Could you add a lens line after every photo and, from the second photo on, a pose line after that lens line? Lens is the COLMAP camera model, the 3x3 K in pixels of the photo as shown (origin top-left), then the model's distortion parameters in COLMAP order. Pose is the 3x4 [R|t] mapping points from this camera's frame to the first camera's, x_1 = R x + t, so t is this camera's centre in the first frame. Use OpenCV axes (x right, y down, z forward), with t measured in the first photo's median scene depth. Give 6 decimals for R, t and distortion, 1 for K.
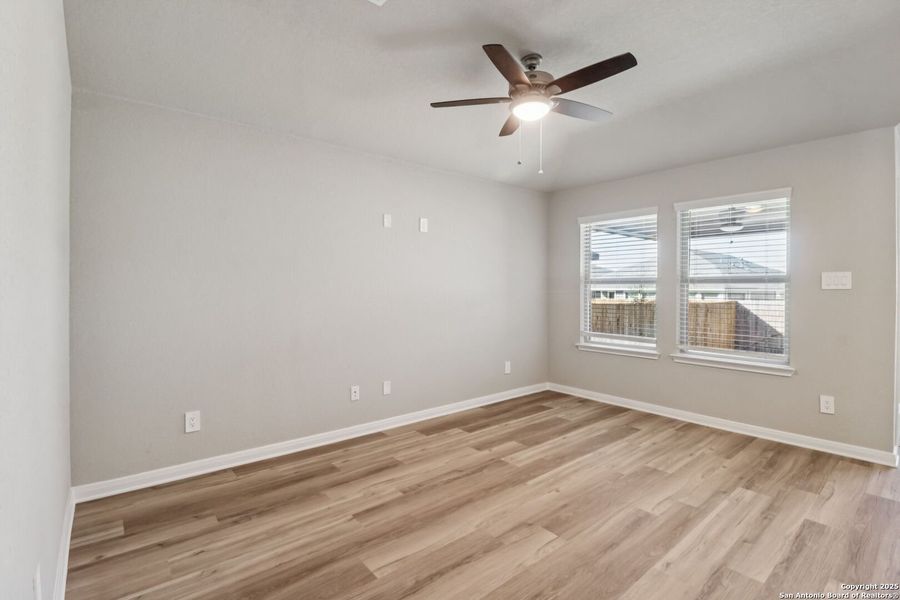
lens RADIAL K [[435.4, 0, 445.9], [0, 435.4, 289.6], [0, 0, 1]] dist [0.000831, -0.000282]
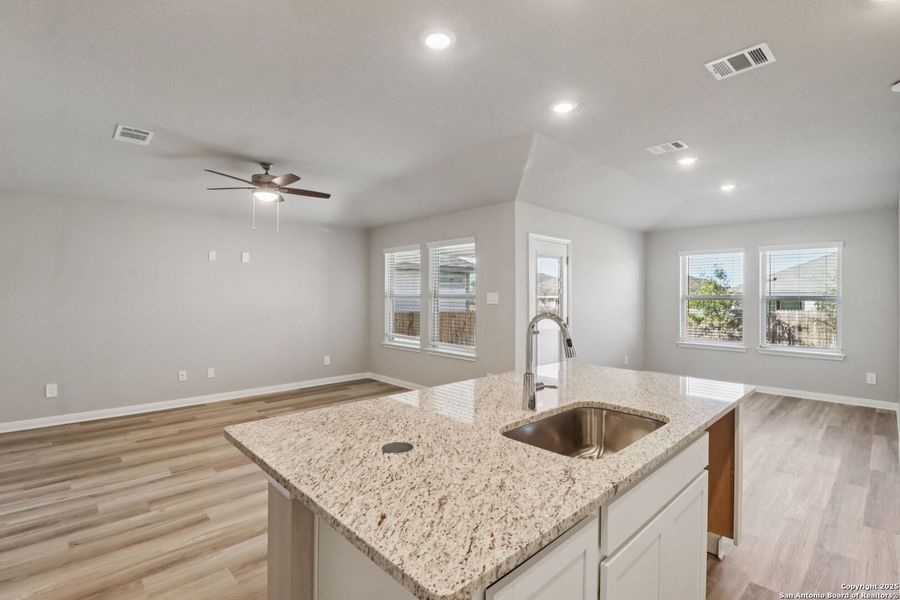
lens RADIAL K [[412.1, 0, 422.8], [0, 412.1, 298.2], [0, 0, 1]] dist [-0.014713, -0.000715]
pose [[0.998459, -0.002070, 0.055464, 0.502700], [0.001983, 0.999997, 0.001626, -0.021084], [-0.055467, -0.001513, 0.998459, -0.396555]]
